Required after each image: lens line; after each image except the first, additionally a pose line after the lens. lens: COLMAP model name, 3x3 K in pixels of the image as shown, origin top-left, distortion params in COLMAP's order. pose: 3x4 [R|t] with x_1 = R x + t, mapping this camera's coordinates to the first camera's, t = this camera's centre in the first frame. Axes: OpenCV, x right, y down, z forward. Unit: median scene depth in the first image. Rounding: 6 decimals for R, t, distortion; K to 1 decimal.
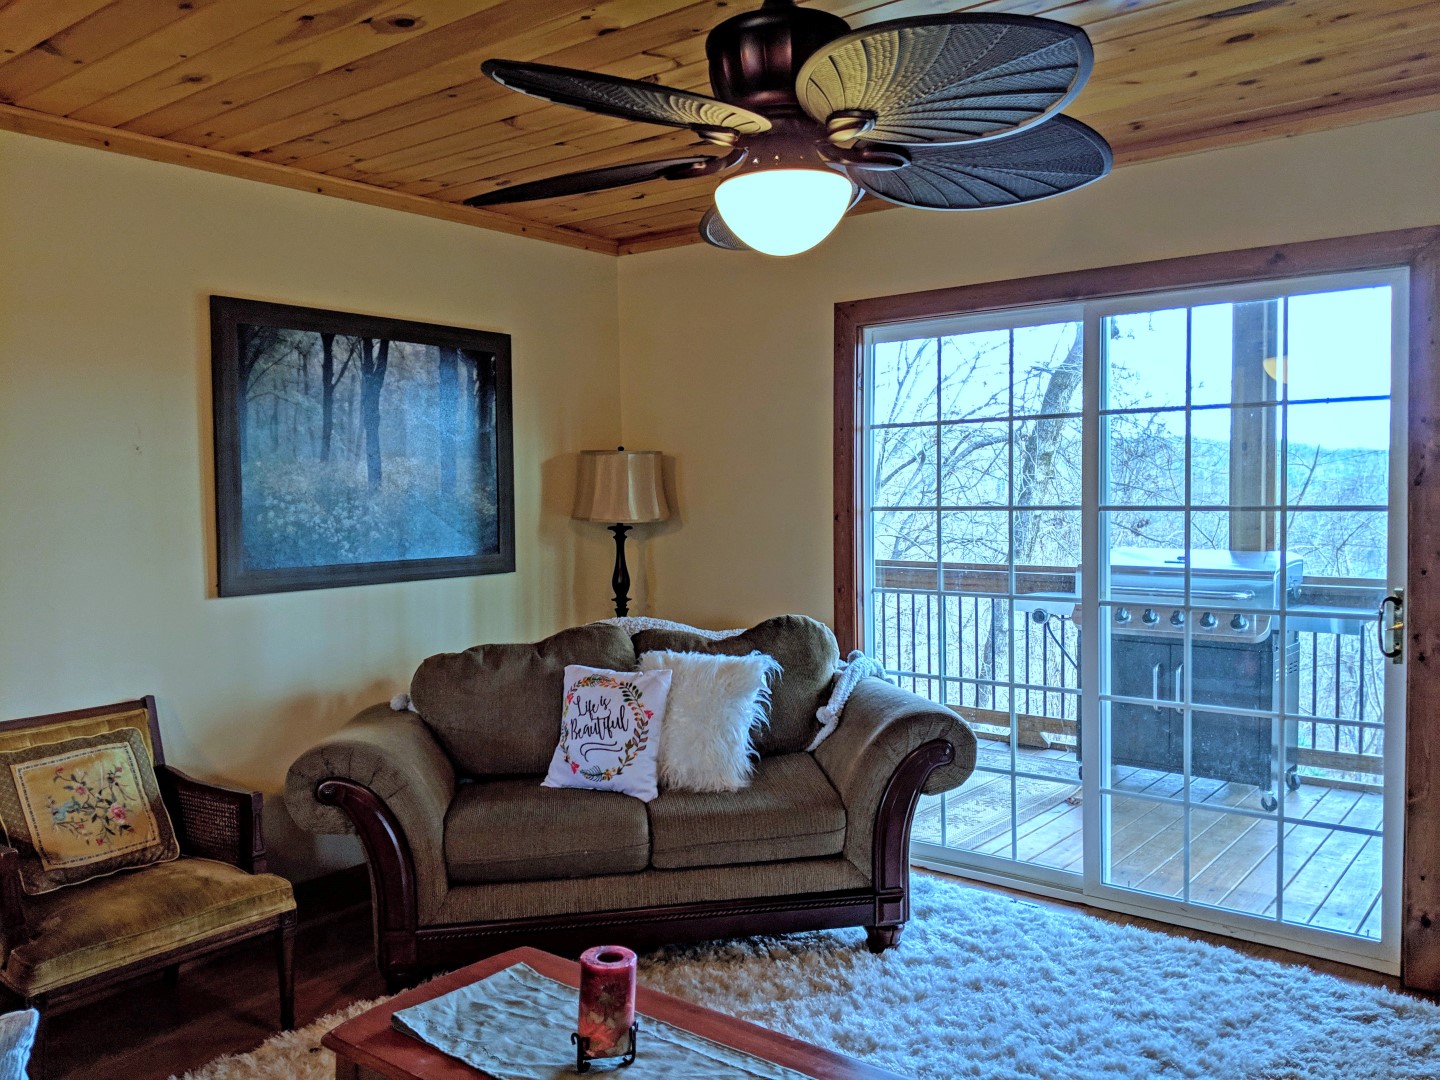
lens RADIAL K [[1141.5, 0, 720.2], [0, 1141.5, 554.7], [0, 0, 1]] dist [0.043217, -0.076561]
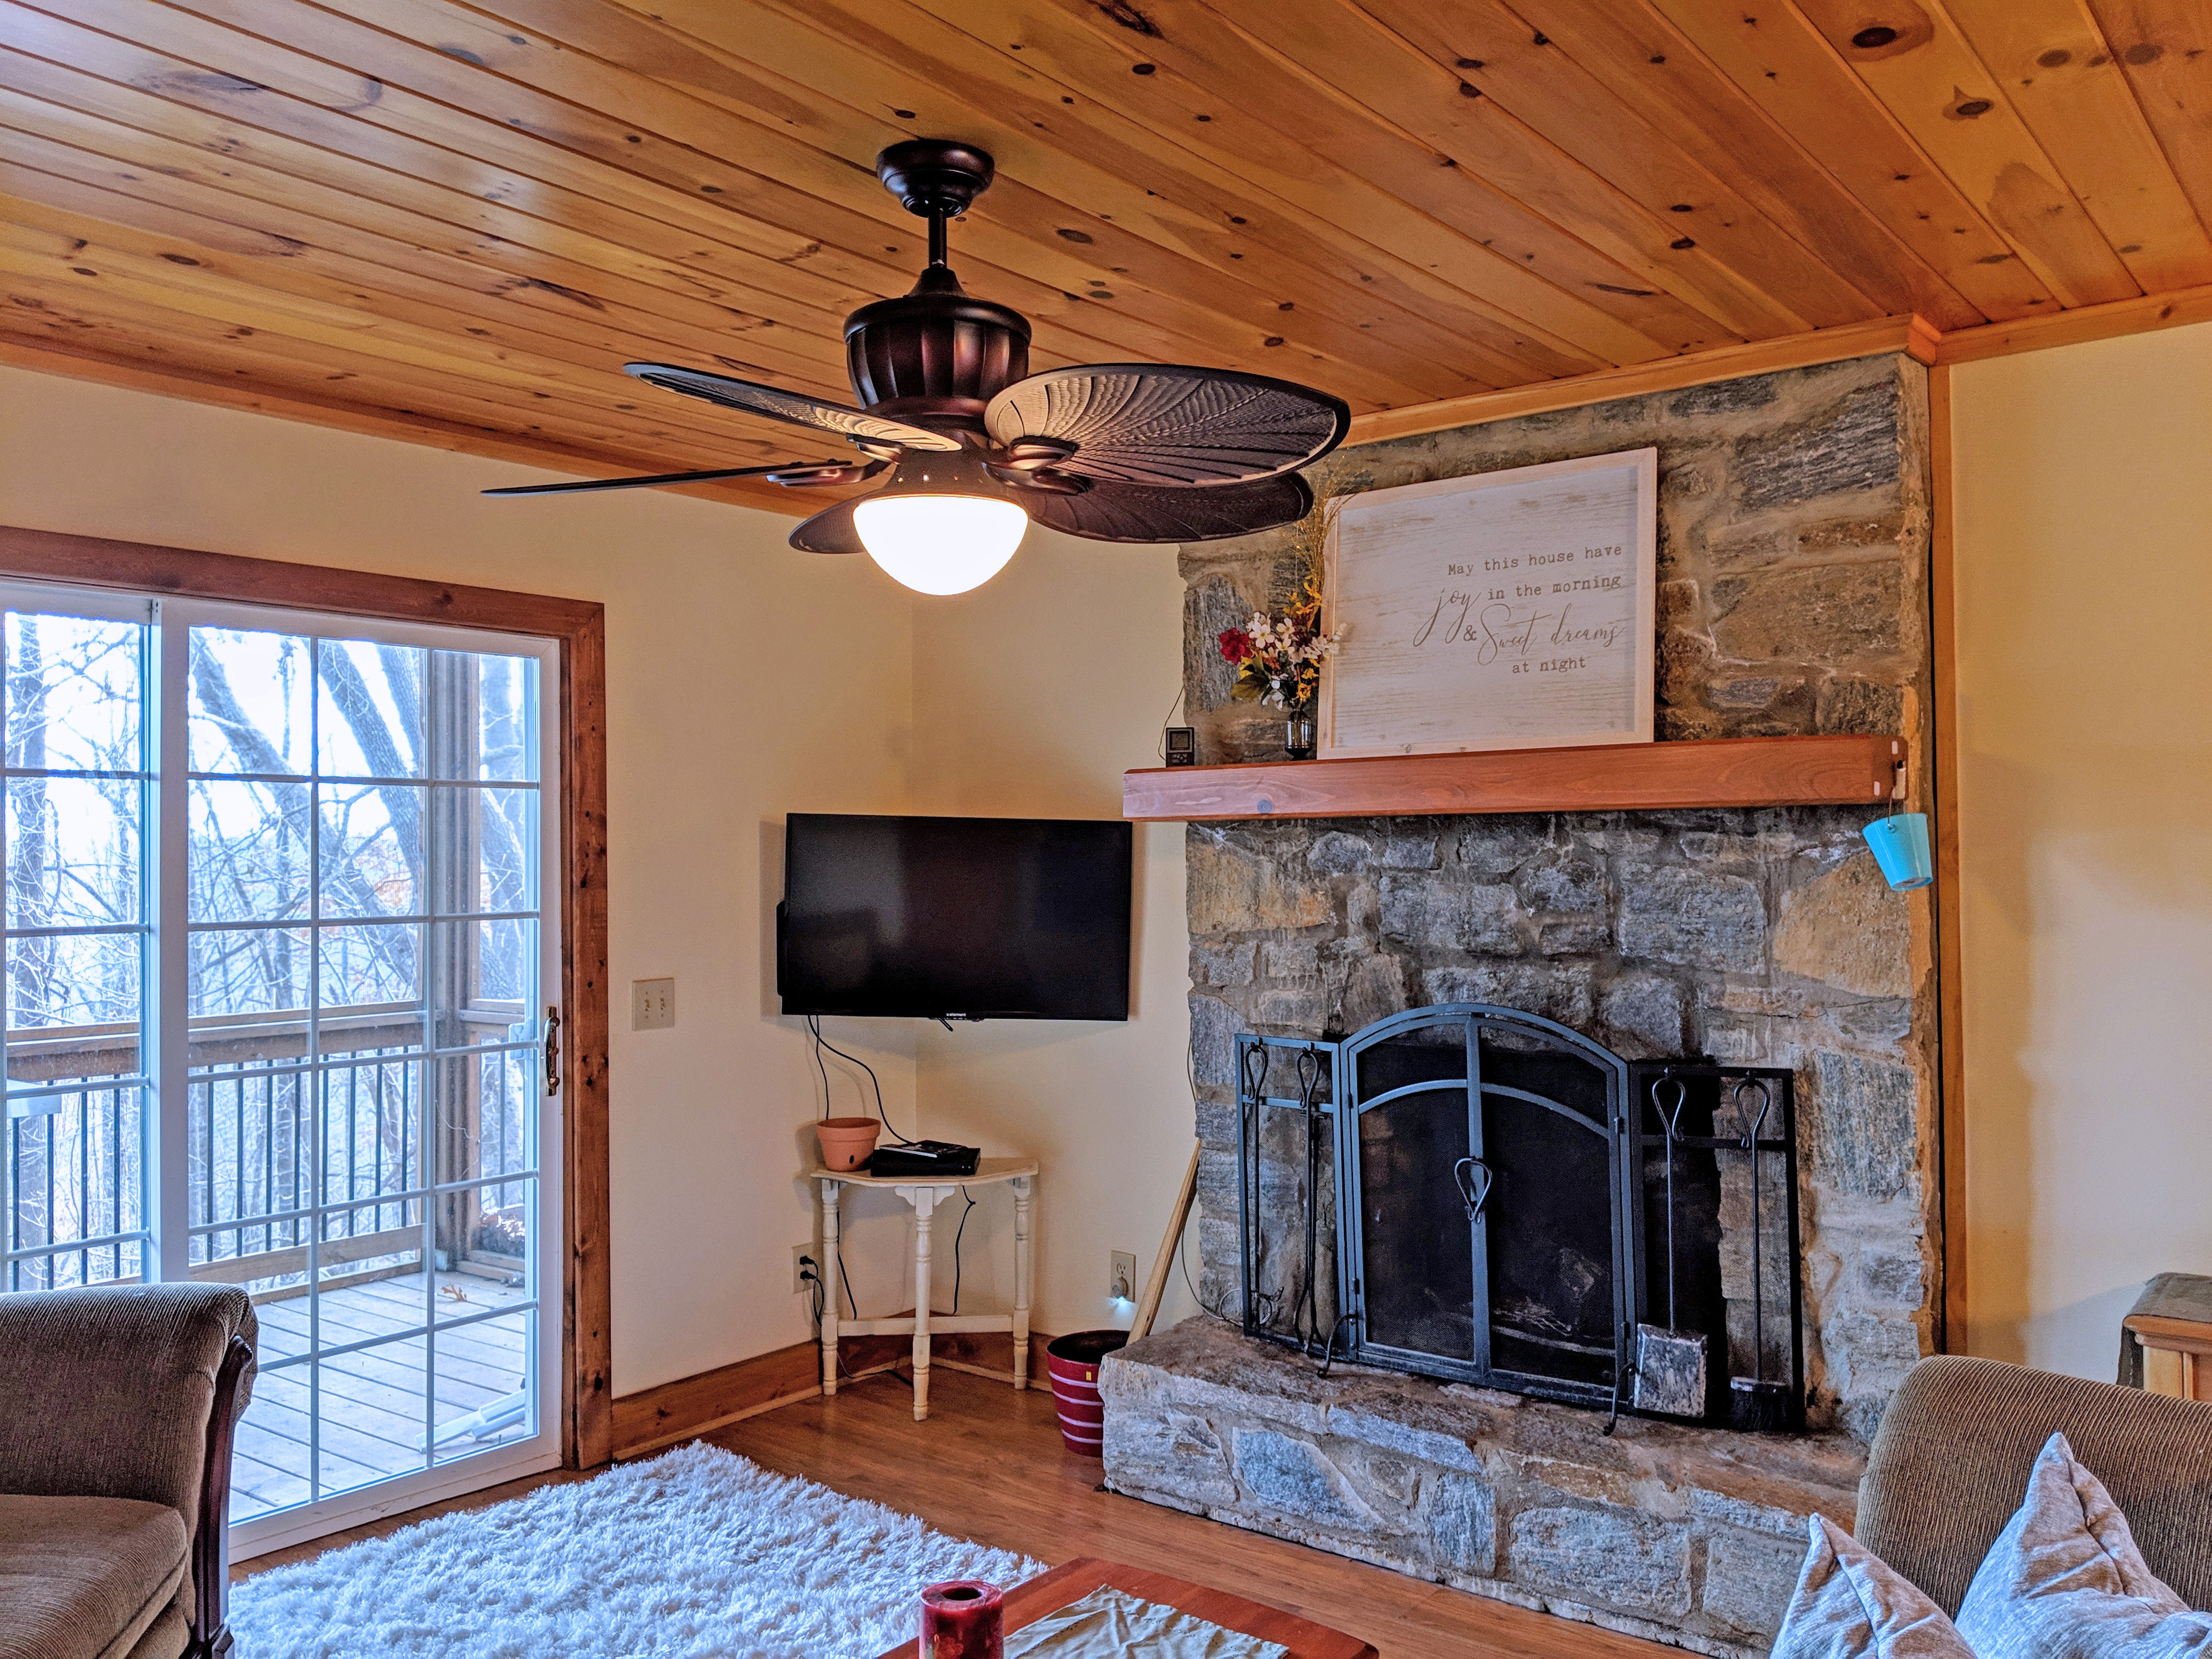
lens RADIAL K [[1753.5, 0, 1099.0], [0, 1753.5, 819.5], [0, 0, 1]] dist [0.043217, -0.076561]
pose [[0.019570, 0.033144, 0.999259, -0.570010], [0.065886, 0.997235, -0.034367, -0.029089], [-0.997635, 0.066510, 0.017332, 0.438800]]
